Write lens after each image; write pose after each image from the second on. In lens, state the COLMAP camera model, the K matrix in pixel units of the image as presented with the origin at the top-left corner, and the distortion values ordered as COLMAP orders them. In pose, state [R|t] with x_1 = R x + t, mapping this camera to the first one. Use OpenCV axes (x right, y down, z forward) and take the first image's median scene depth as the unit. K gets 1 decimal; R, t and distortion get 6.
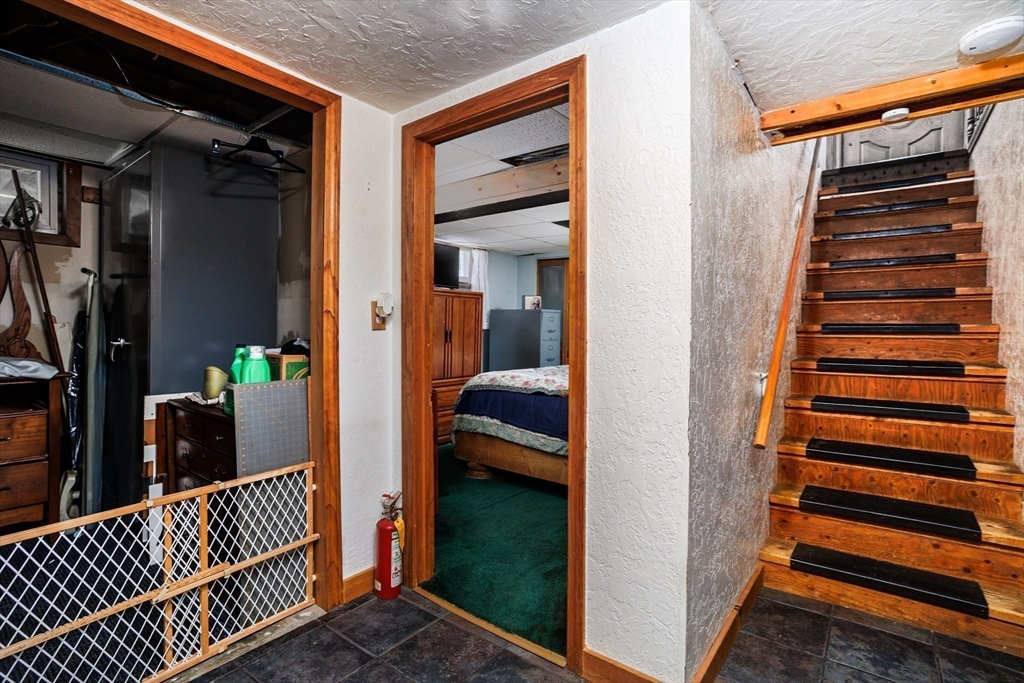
lens RADIAL K [[504.1, 0, 509.6], [0, 504.1, 338.0], [0, 0, 1]] dist [-0.034636, 0.015354]
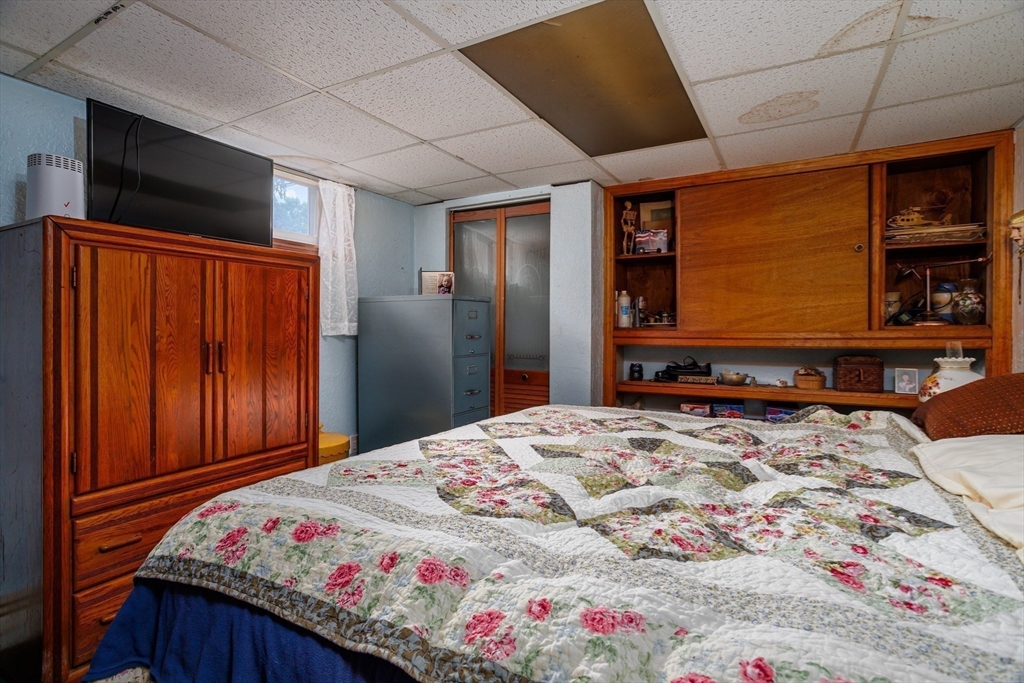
lens RADIAL K [[504.1, 0, 512.4], [0, 504.1, 337.5], [0, 0, 1]] dist [-0.034636, 0.015354]
pose [[0.990948, -0.008509, 0.133977, 0.059681], [0.009484, 0.999933, -0.006636, -0.013916], [-0.133912, 0.007846, 0.990962, 0.567517]]
